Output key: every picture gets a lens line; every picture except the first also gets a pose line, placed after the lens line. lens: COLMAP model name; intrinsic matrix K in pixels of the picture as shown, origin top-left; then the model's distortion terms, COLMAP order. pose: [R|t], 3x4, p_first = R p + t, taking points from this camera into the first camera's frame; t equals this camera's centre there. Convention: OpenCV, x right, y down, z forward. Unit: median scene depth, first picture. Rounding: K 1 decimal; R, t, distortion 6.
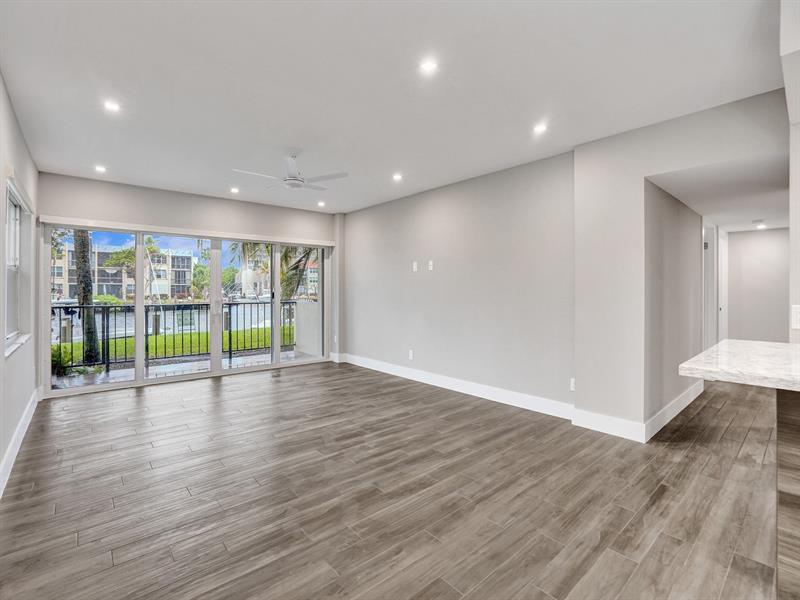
lens RADIAL K [[374.5, 0, 397.1], [0, 374.5, 293.8], [0, 0, 1]] dist [-0.021707, 0.004030]
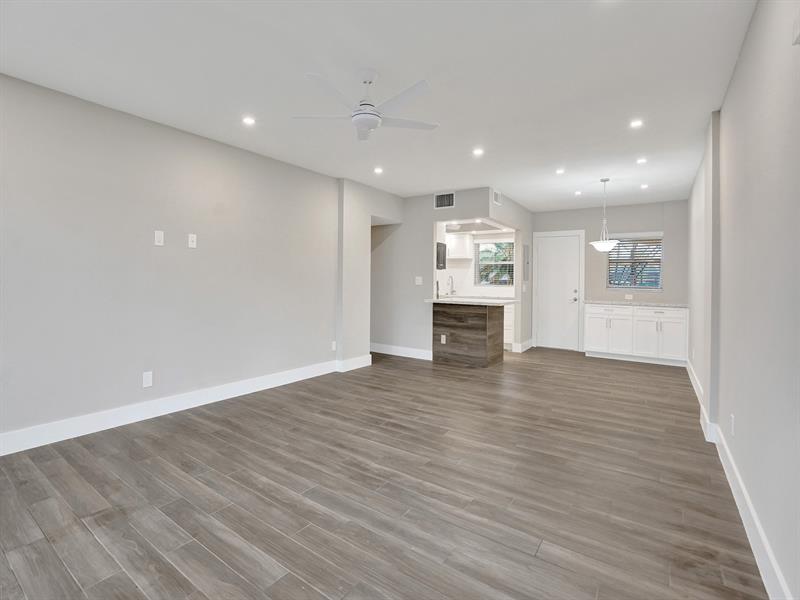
lens RADIAL K [[374.5, 0, 378.9], [0, 374.5, 285.9], [0, 0, 1]] dist [-0.021707, 0.004030]
pose [[-0.217634, -0.006487, 0.976009, -0.999874], [-0.012535, 0.999914, 0.003850, 0.004516], [-0.975950, -0.011397, -0.217697, 1.186985]]
